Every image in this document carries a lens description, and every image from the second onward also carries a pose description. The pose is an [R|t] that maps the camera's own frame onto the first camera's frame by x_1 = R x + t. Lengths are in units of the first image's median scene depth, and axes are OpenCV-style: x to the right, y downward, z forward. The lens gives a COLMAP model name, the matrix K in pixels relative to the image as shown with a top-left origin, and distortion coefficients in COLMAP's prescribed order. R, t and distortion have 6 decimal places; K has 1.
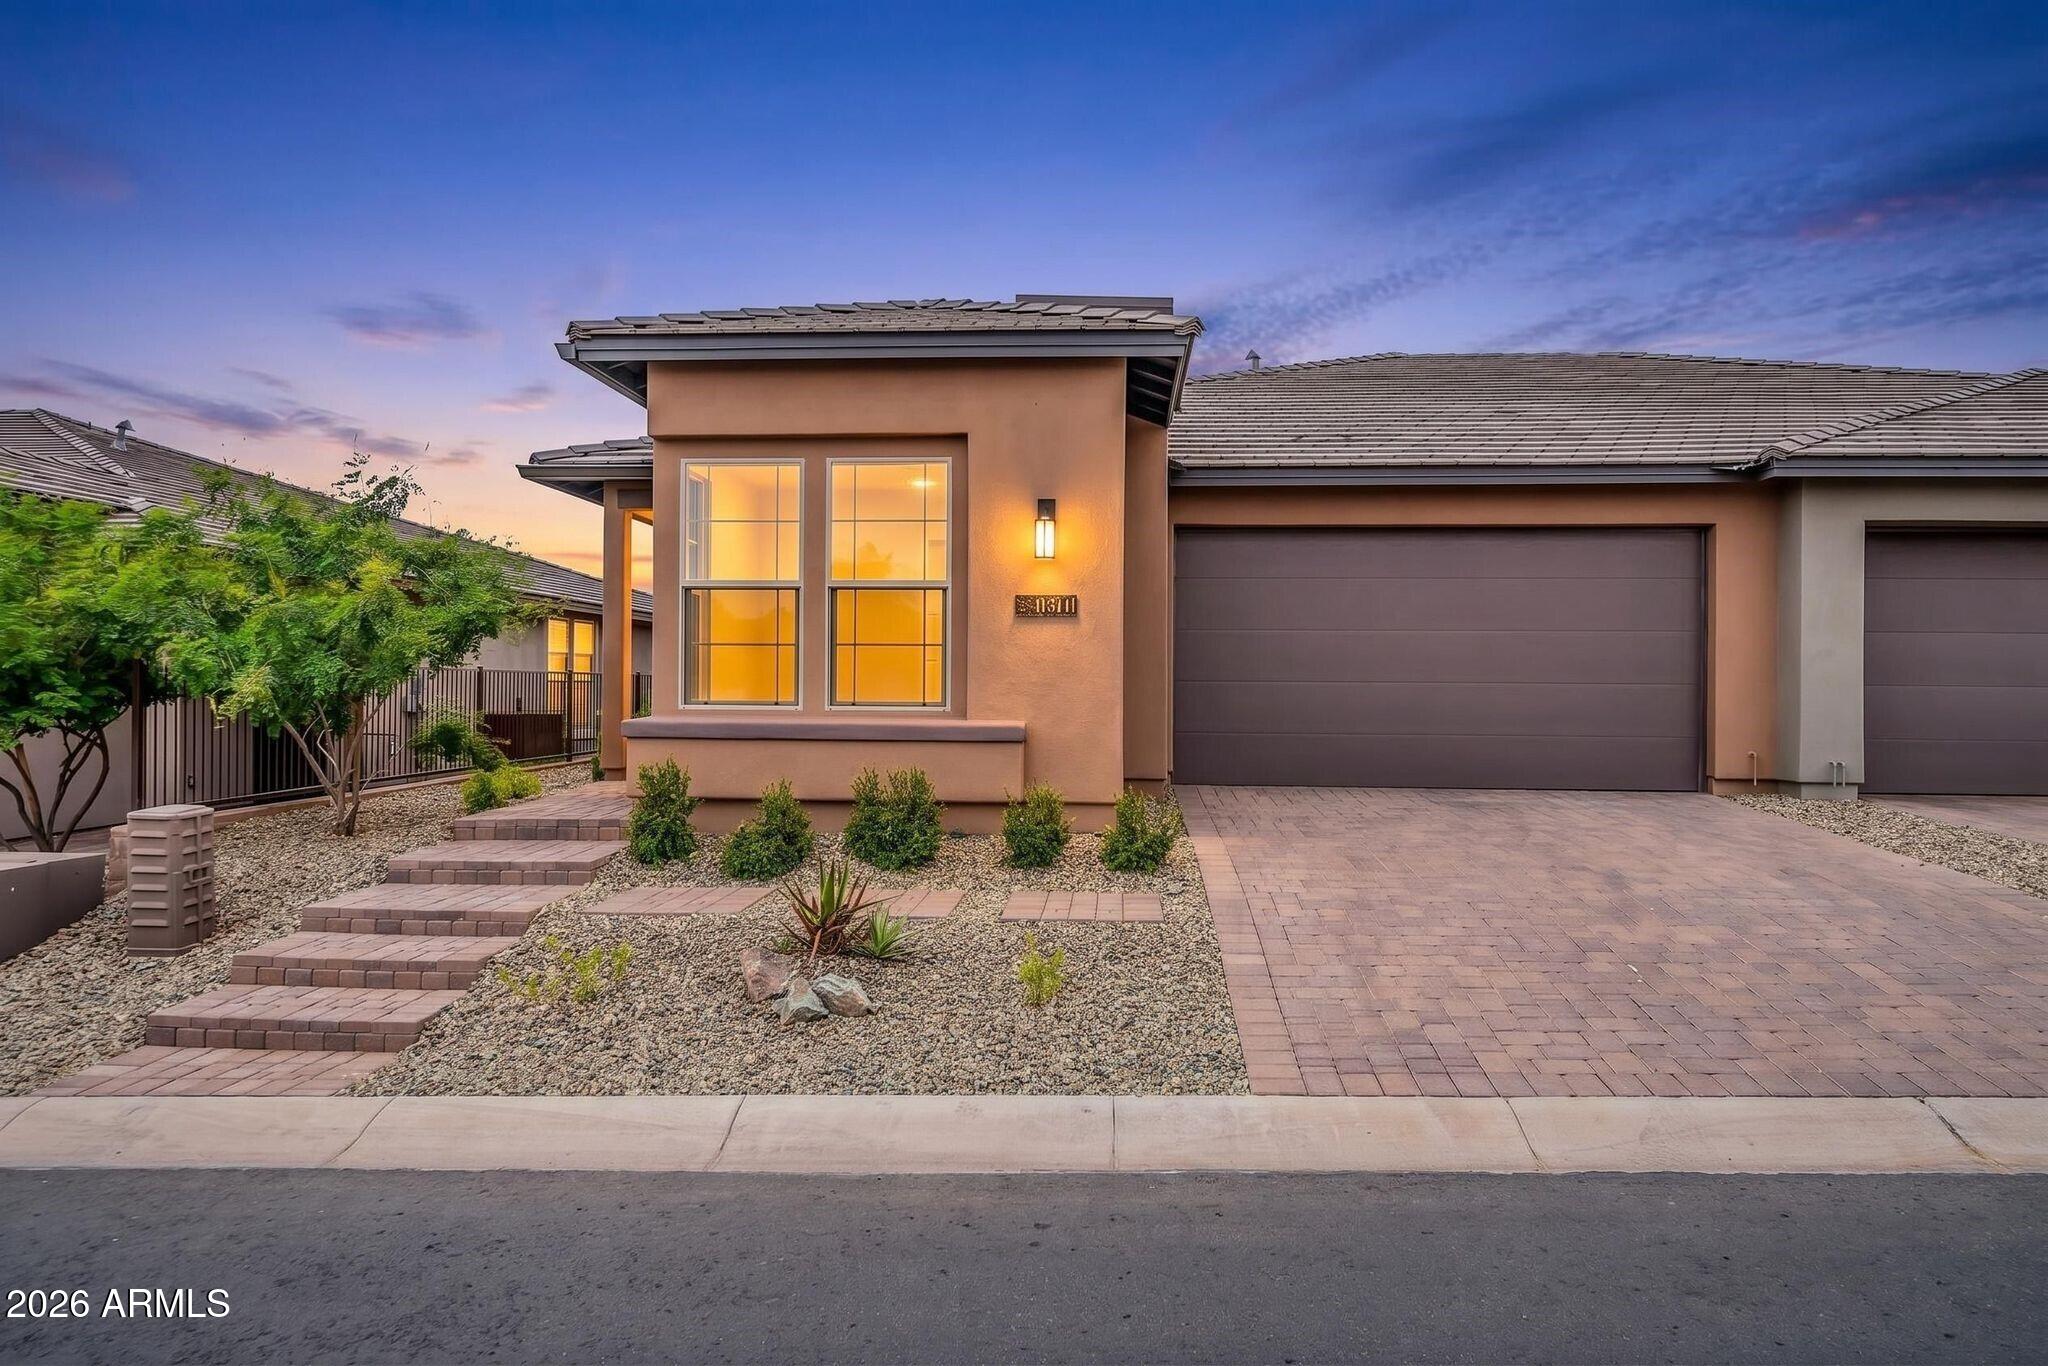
lens RADIAL K [[1338.7, 0, 1024.0], [0, 1338.7, 683.0], [0, 0, 1]] dist [0.012536, -0.000539]
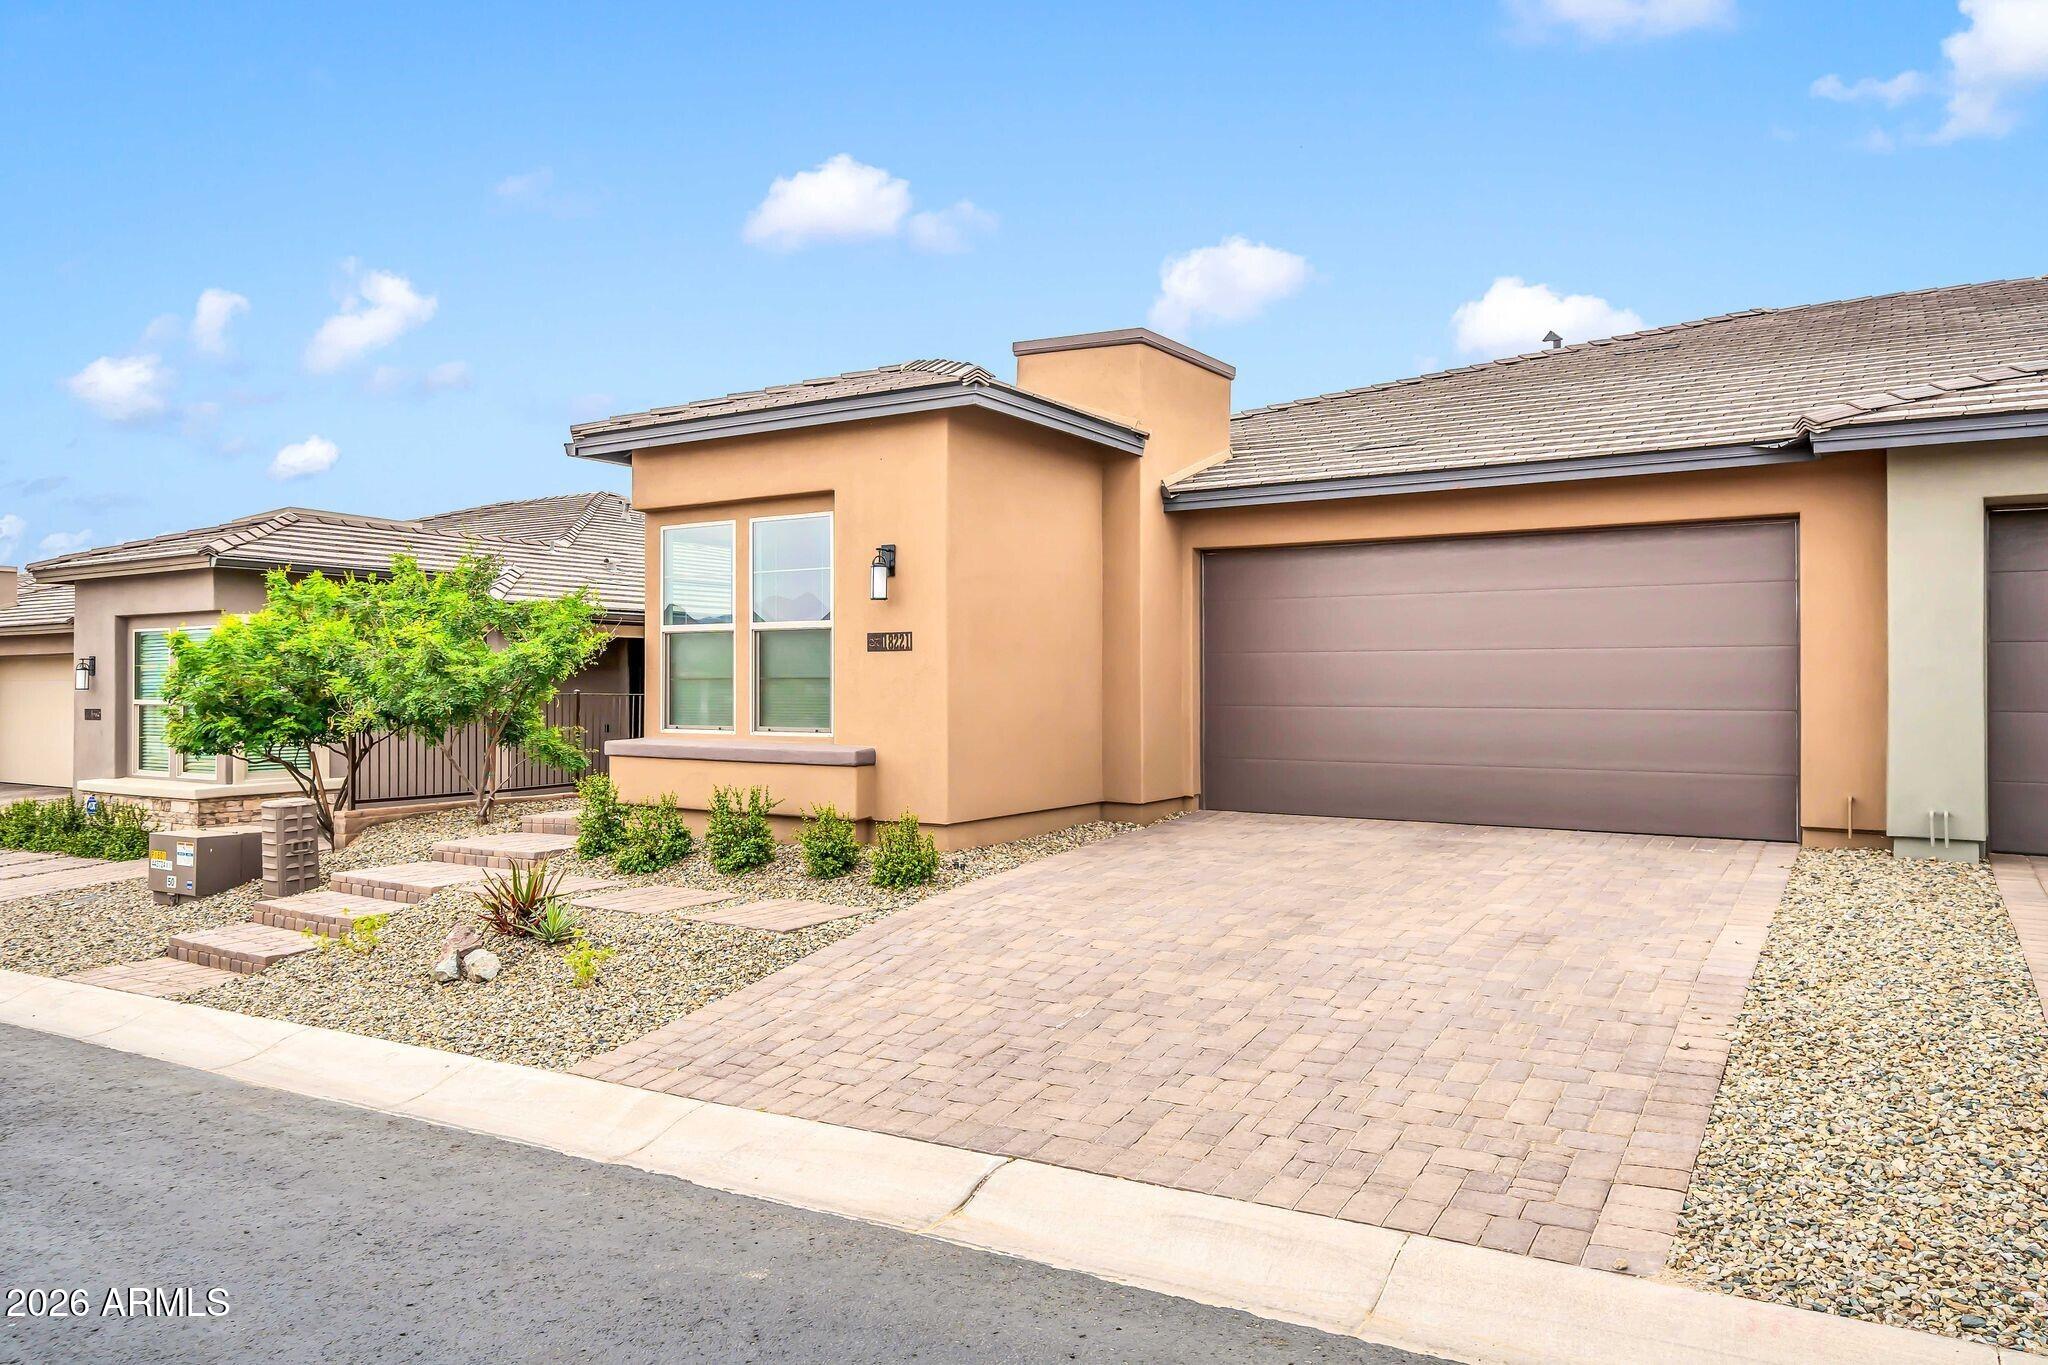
lens RADIAL K [[1338.7, 0, 1024.0], [0, 1338.7, 682.5], [0, 0, 1]] dist [0.012536, -0.000539]
pose [[0.882508, -0.007702, -0.470234, 0.572870], [0.004319, 0.999956, -0.008272, -0.013187], [0.470277, 0.005269, 0.882503, 0.077148]]
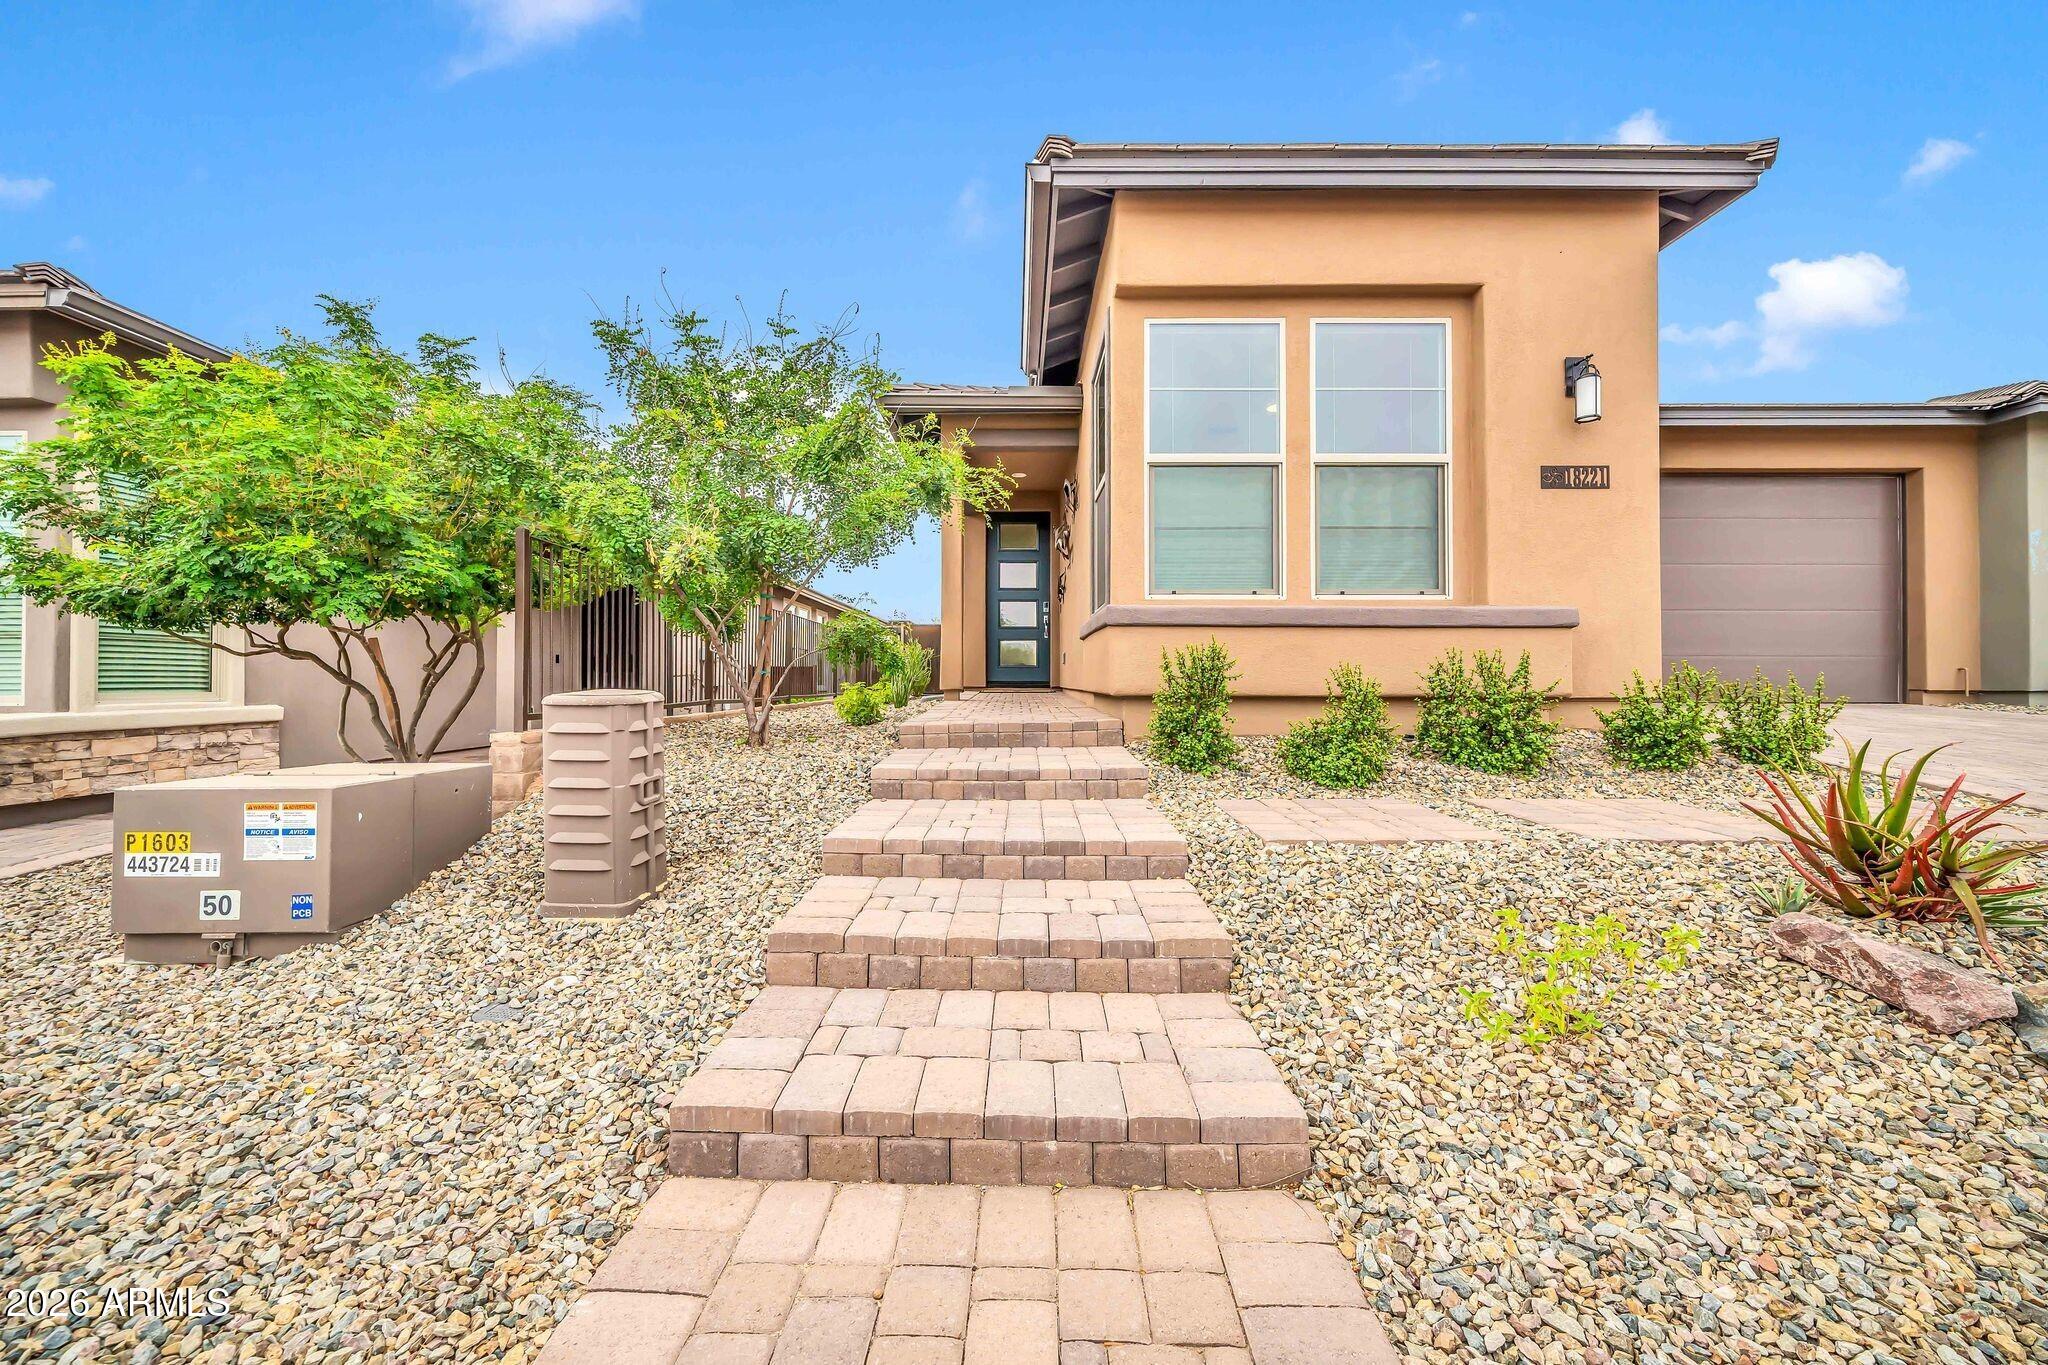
lens RADIAL K [[765.3, 0, 1018.4], [0, 765.3, 670.7], [0, 0, 1]] dist [-0.001115, 0.000047]
pose [[0.998440, -0.005077, 0.055599, -0.347545], [0.005746, 0.999913, -0.011879, 0.068270], [-0.055534, 0.012180, 0.998382, 0.470018]]
